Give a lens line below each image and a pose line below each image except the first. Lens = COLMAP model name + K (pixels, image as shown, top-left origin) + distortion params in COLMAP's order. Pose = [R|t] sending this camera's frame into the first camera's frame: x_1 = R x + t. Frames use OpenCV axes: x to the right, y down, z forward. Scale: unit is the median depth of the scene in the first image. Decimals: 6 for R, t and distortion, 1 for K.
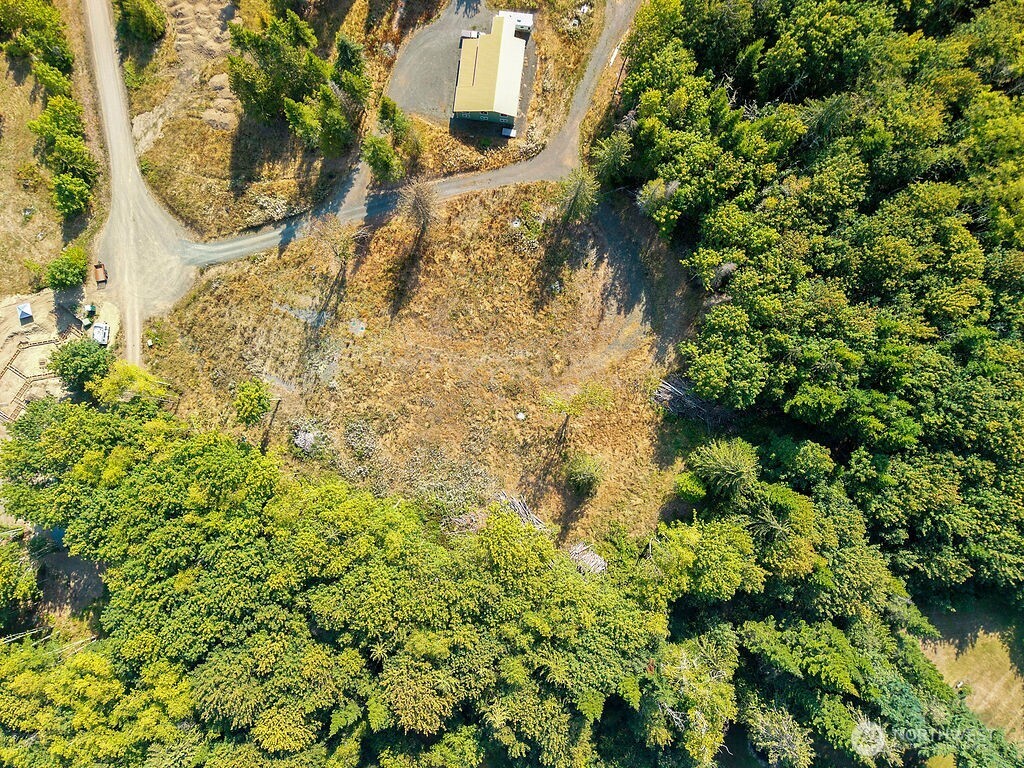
lens RADIAL K [[804.4, 0, 520.5], [0, 804.4, 386.6], [0, 0, 1]] dist [-0.002179, -0.001677]
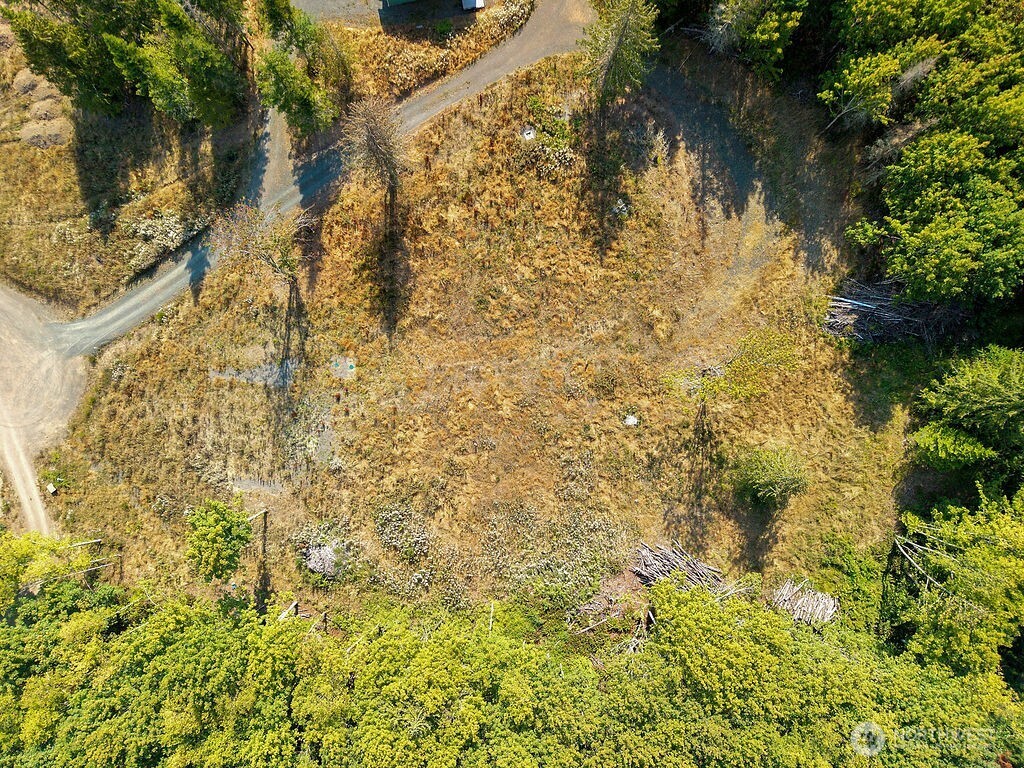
lens RADIAL K [[804.4, 0, 505.9], [0, 804.4, 388.3], [0, 0, 1]] dist [-0.002179, -0.001677]
pose [[0.950263, -0.310992, -0.016879, -0.074266], [0.311269, 0.950162, 0.017412, -0.029021], [0.010623, -0.021800, 0.999706, 0.361050]]
